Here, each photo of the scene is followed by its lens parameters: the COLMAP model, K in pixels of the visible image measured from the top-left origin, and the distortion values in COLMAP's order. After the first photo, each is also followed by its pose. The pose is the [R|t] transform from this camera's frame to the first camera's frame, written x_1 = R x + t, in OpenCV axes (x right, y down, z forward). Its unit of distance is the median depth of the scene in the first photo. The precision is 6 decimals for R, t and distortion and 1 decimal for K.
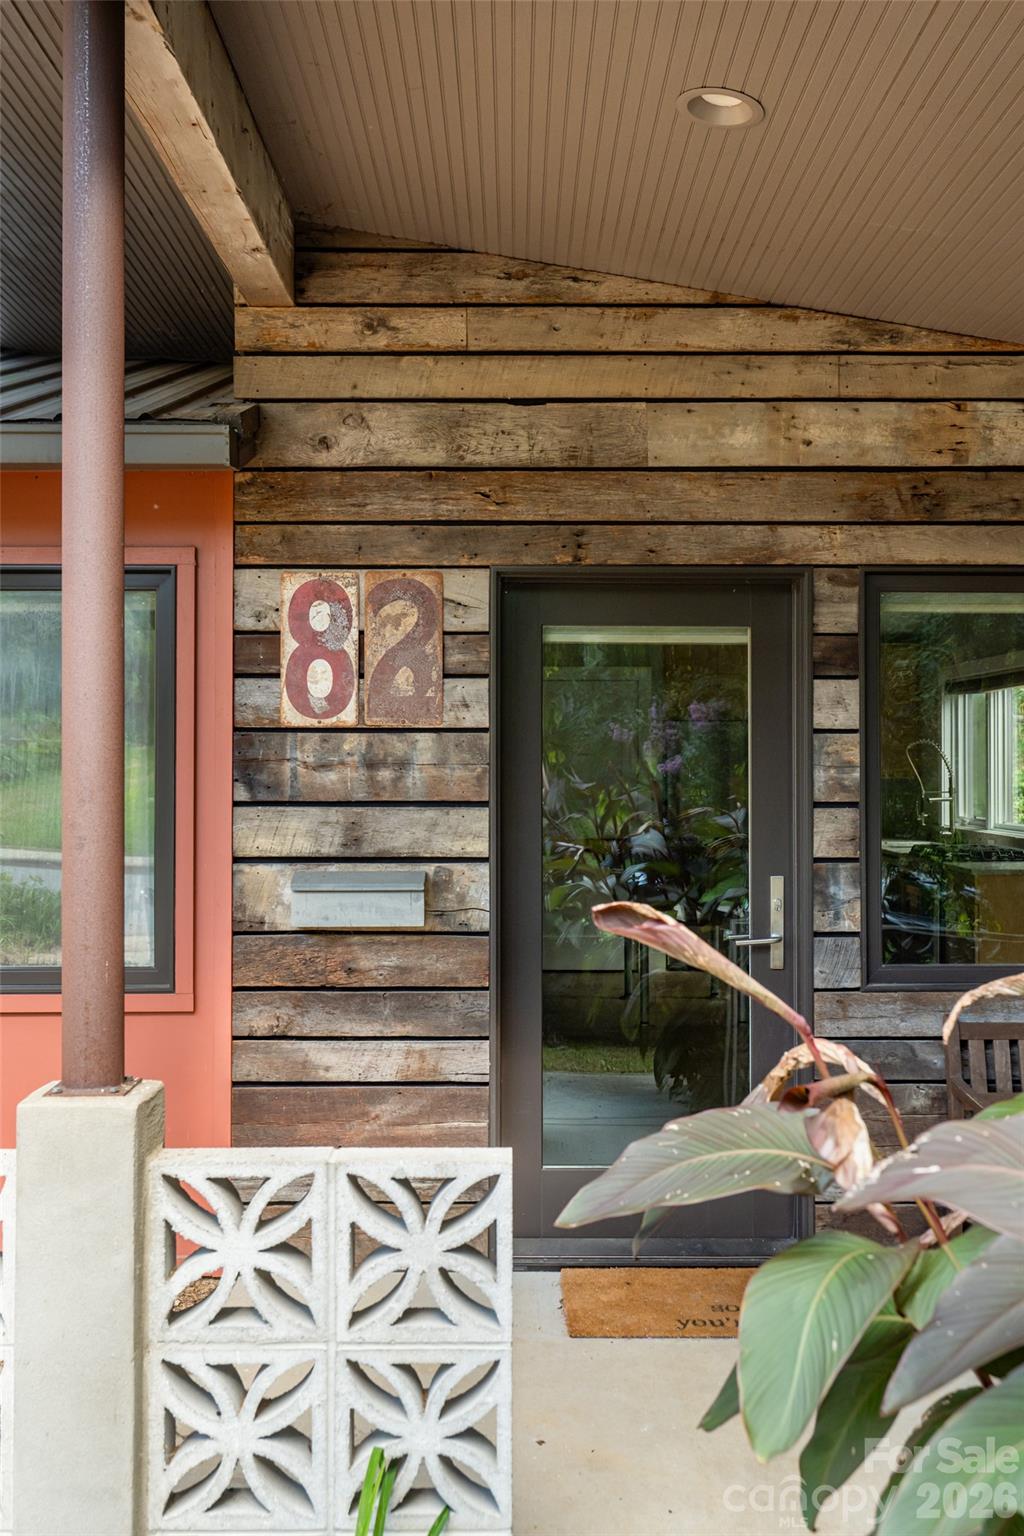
lens RADIAL K [[1540.3, 0, 521.8], [0, 1540.3, 724.0], [0, 0, 1]] dist [0.051292, 0.000000]
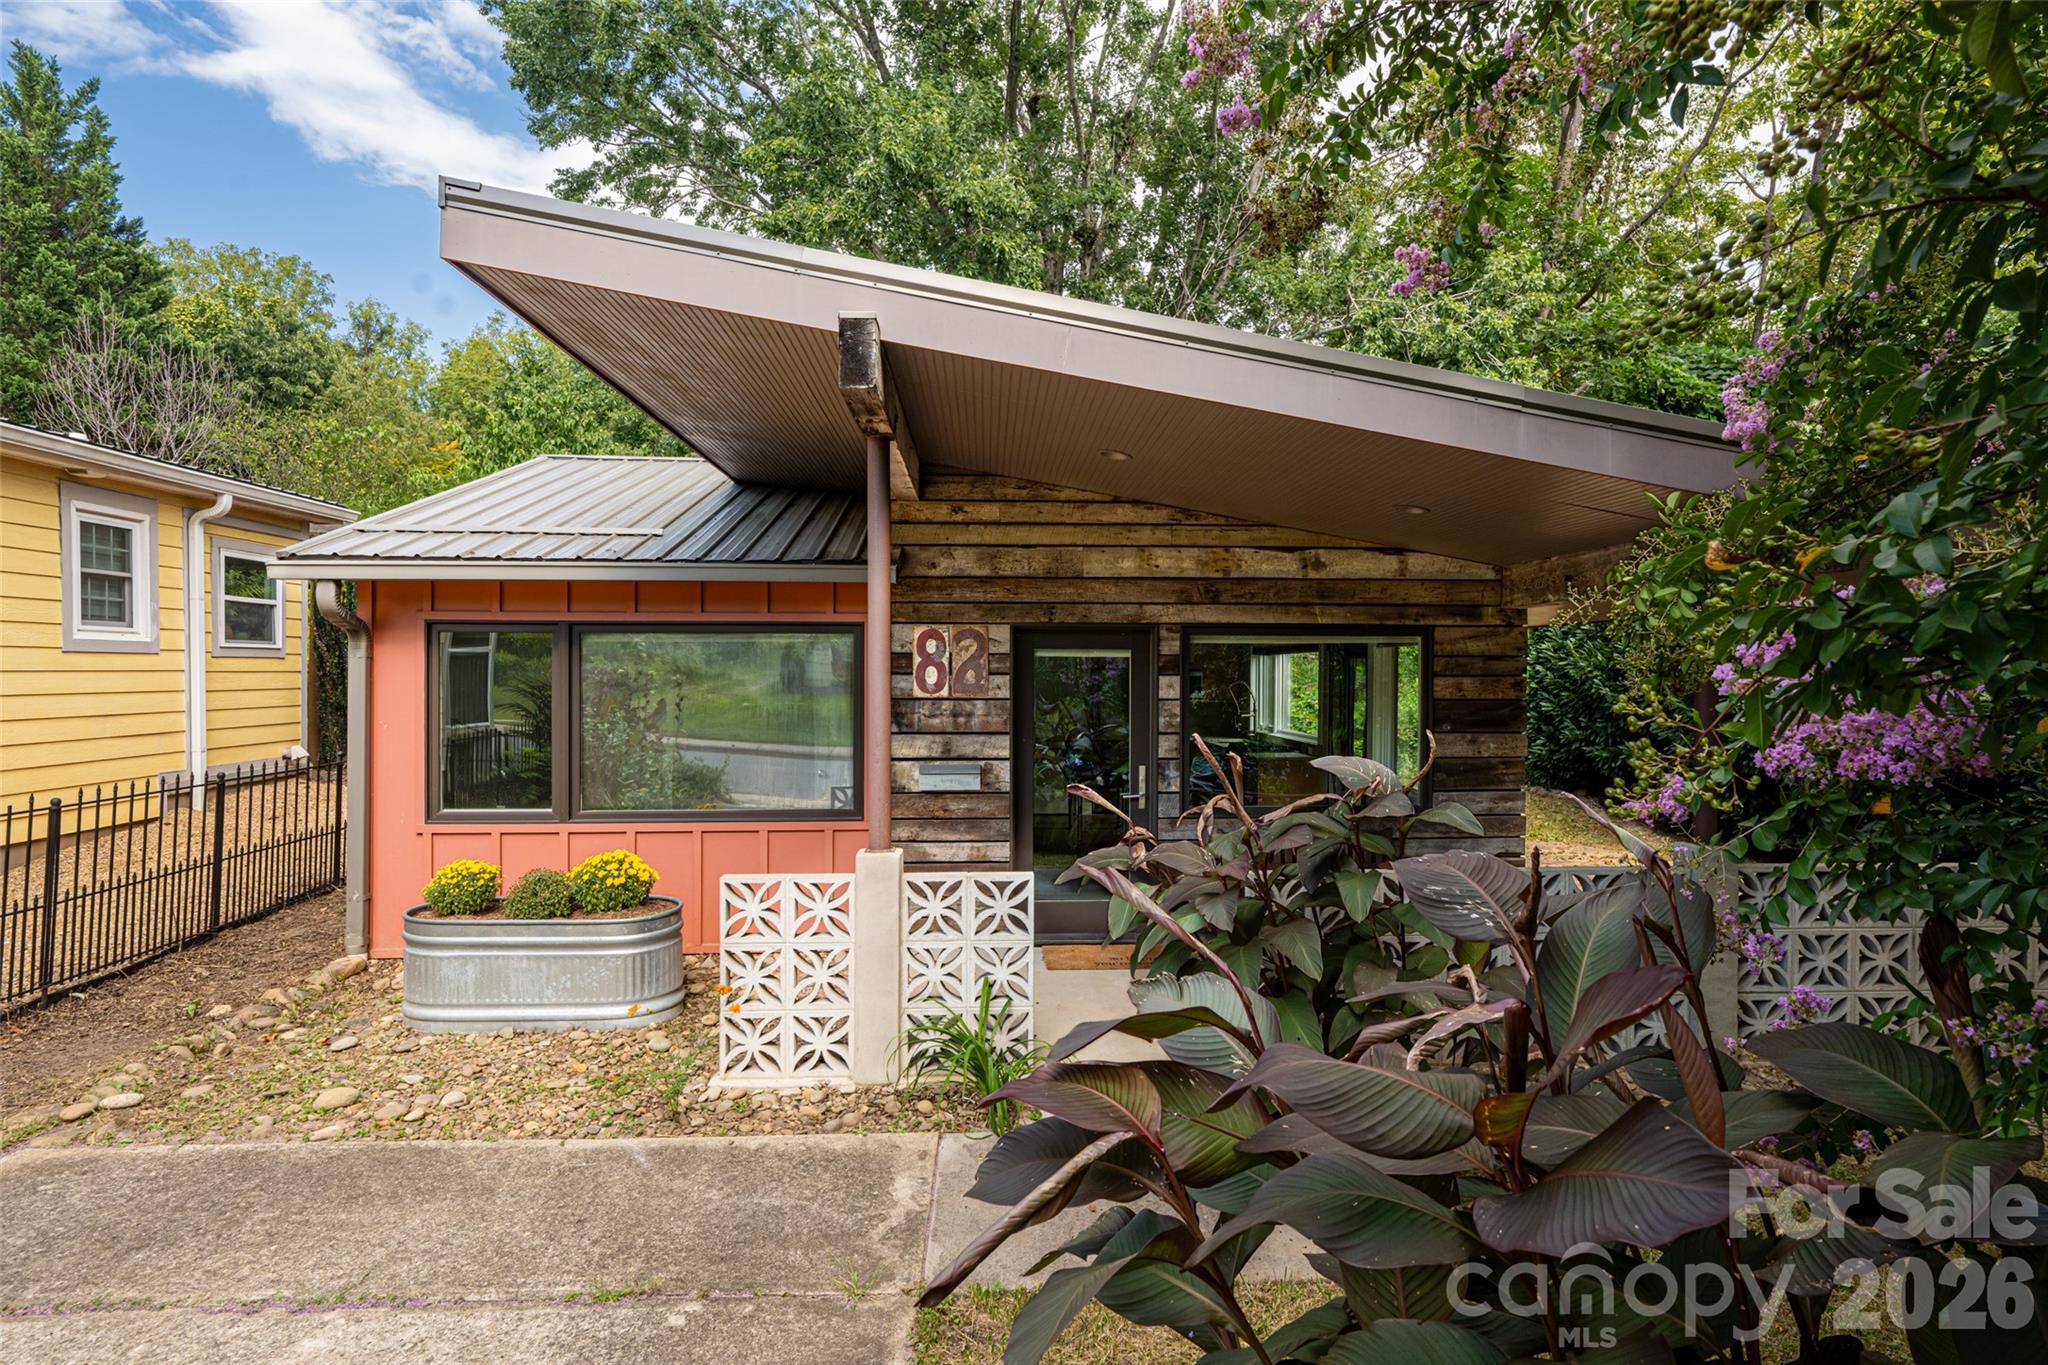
lens RADIAL K [[1073.1, 0, 1043.9], [0, 1073.1, 683.0], [0, 0, 1]] dist [0.004141, -0.007341]
pose [[0.998866, 0.001295, 0.047599, -0.045143], [-0.002911, 0.999421, 0.033905, -0.069908], [-0.047527, -0.034005, 0.998291, -0.502574]]
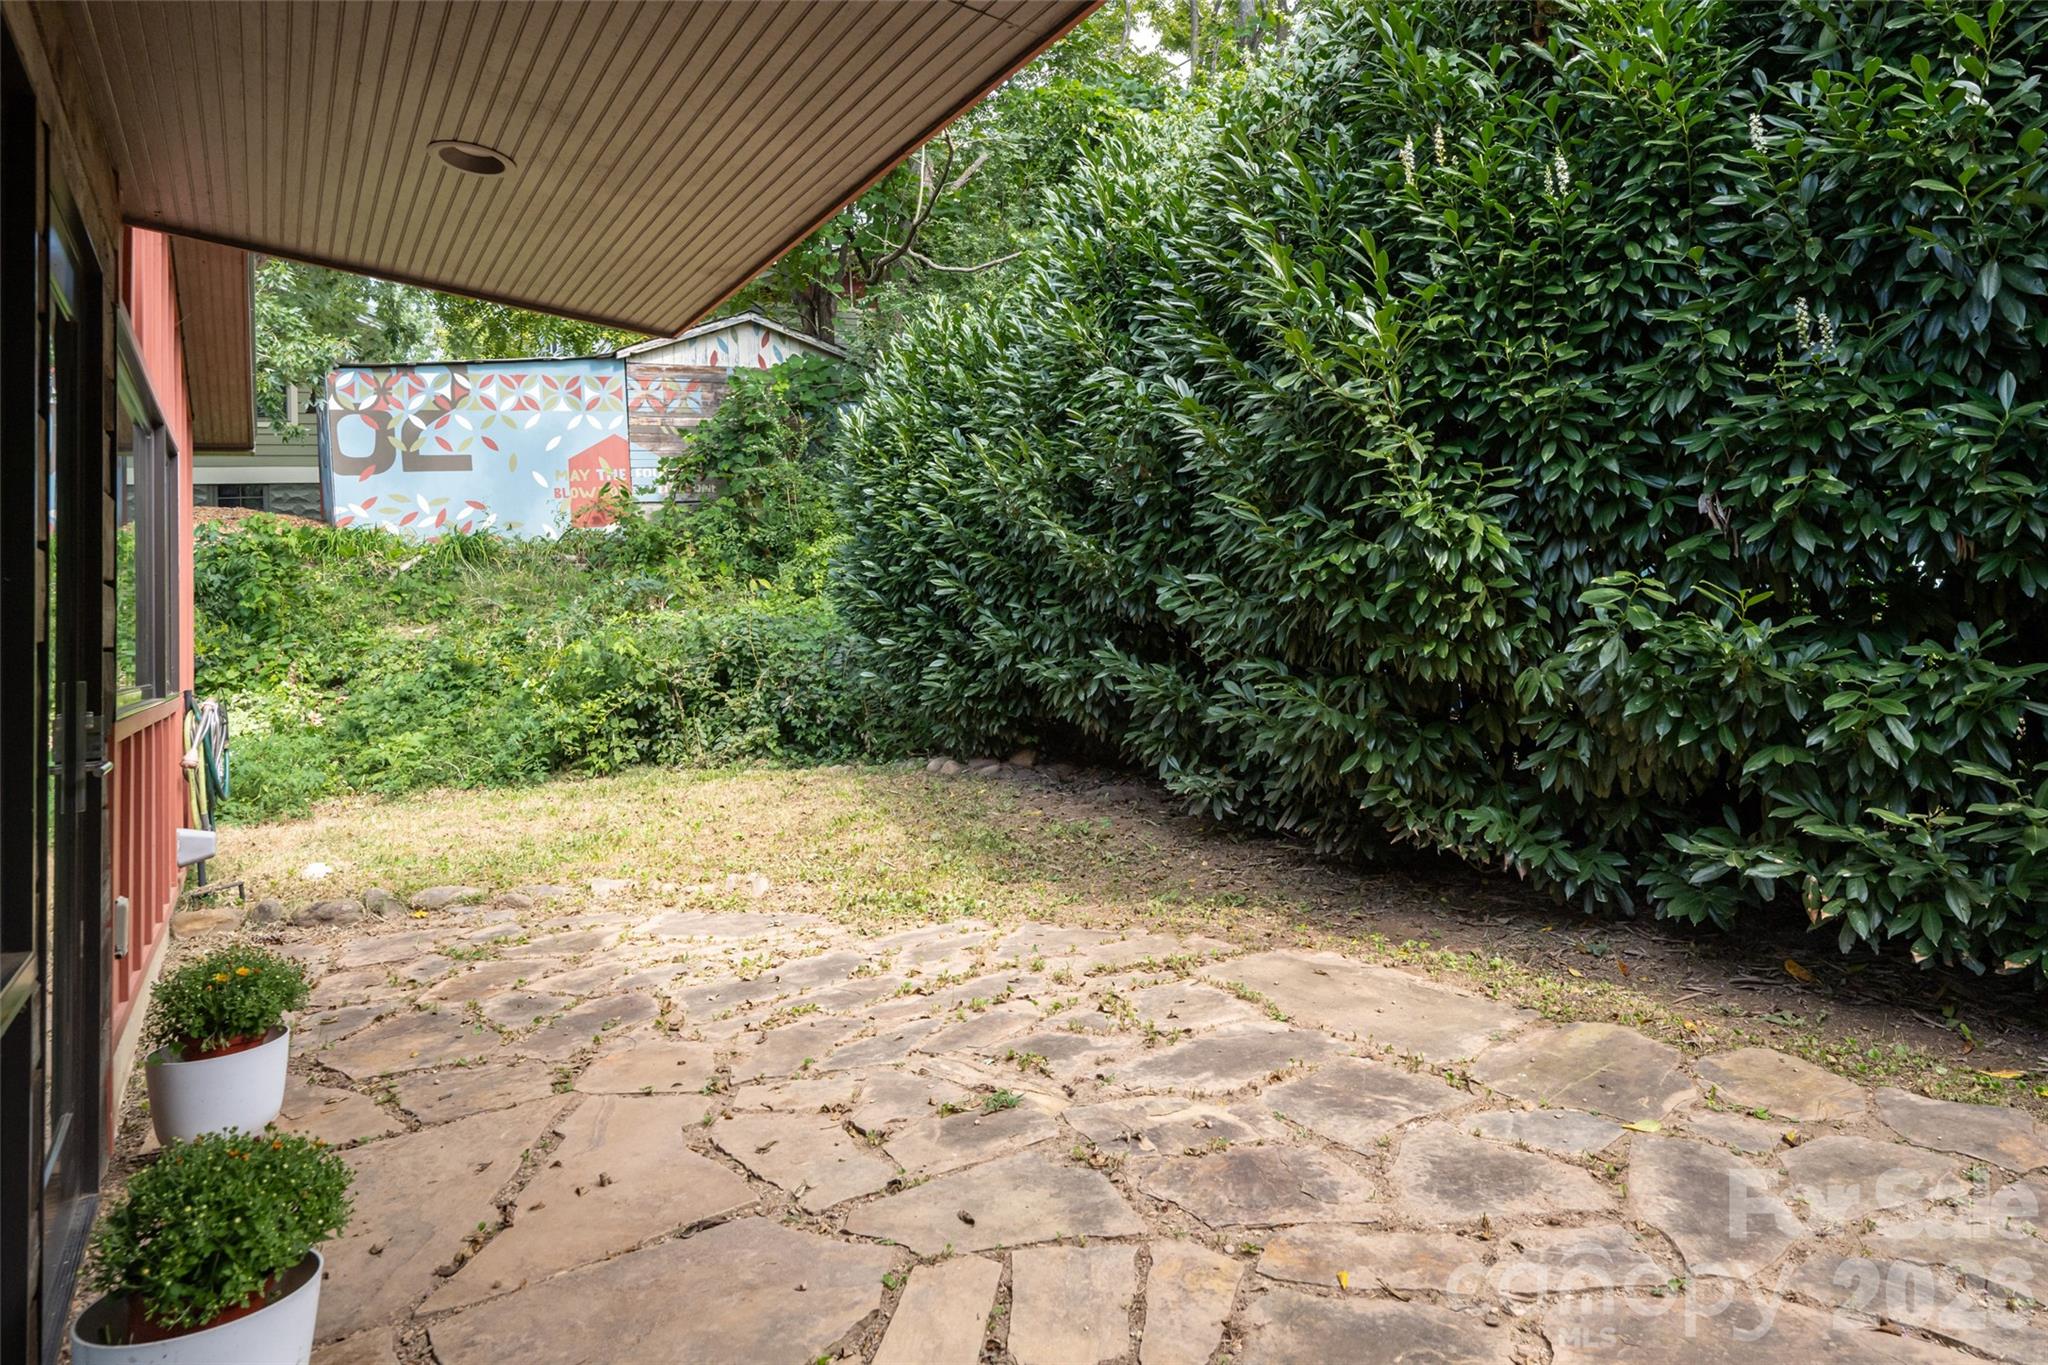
lens RADIAL K [[1261.9, 0, 1058.7], [0, 1261.9, 515.1], [0, 0, 1]] dist [-0.002042, -0.001301]
pose [[0.853171, -0.016768, 0.521362, 0.785531], [0.050451, 0.997450, -0.050480, 0.095243], [-0.519186, 0.069371, 0.851841, 0.960298]]
